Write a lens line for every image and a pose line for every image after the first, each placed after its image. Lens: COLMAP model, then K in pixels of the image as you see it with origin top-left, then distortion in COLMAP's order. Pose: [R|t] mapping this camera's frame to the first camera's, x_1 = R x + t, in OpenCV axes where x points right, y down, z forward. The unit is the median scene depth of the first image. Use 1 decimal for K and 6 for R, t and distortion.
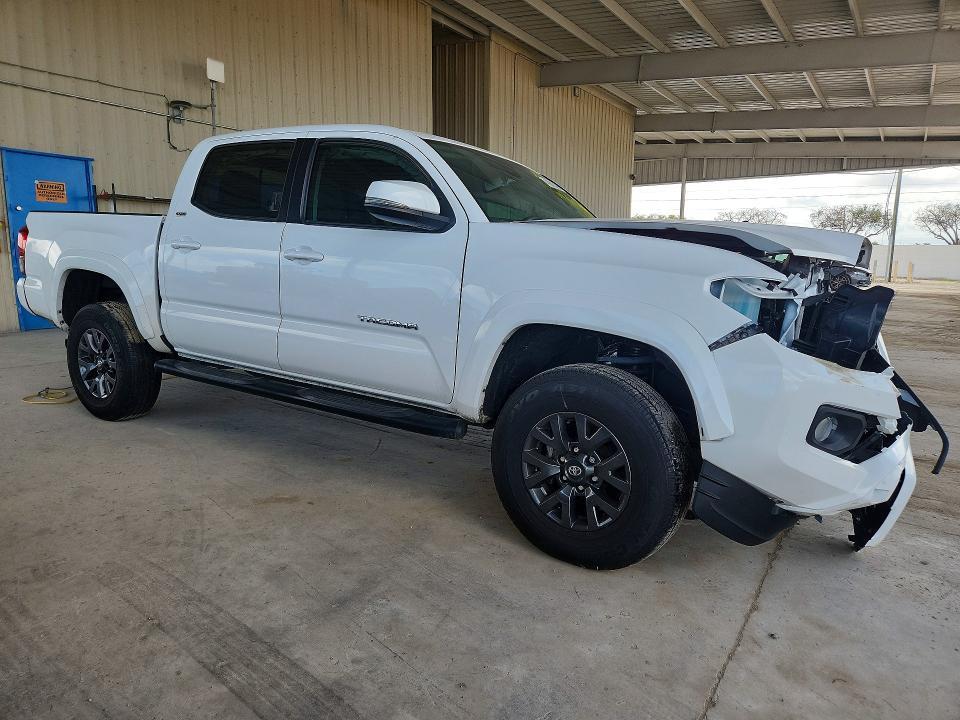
lens RADIAL K [[695.9, 0, 480.0], [0, 695.9, 360.0], [0, 0, 1]] dist [0.008258, -0.035449]
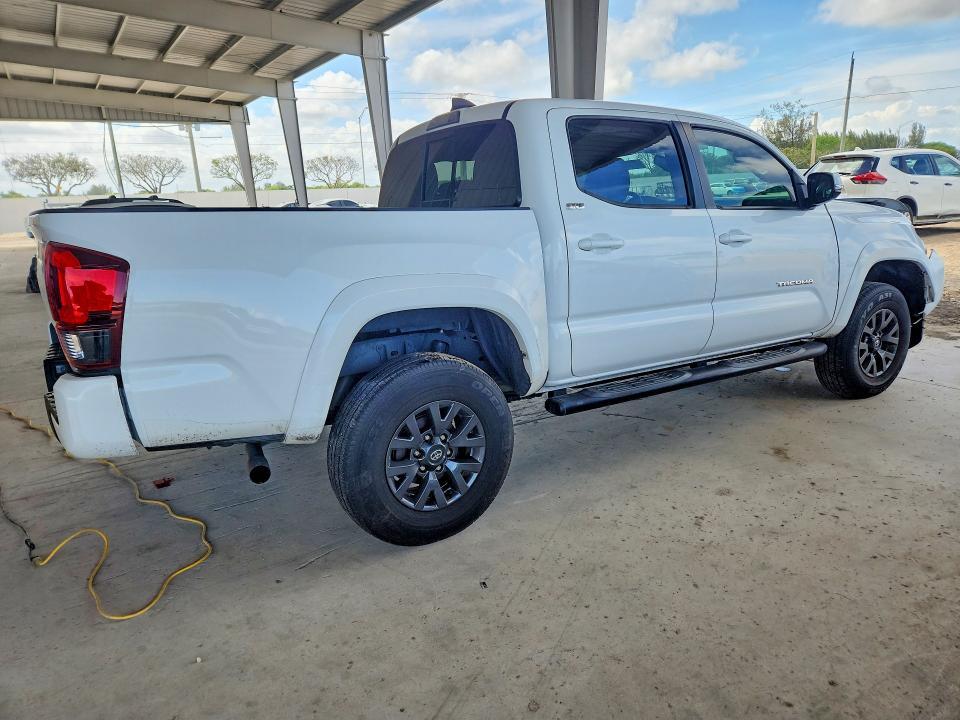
lens RADIAL K [[708.0, 0, 480.0], [0, 708.0, 360.0], [0, 0, 1]] dist [0.024492, 0.000970]
pose [[0.349509, -0.239179, 0.905890, -1.140967], [0.176056, 0.966410, 0.187233, -0.195303], [-0.920243, 0.094048, 0.379878, 0.761073]]
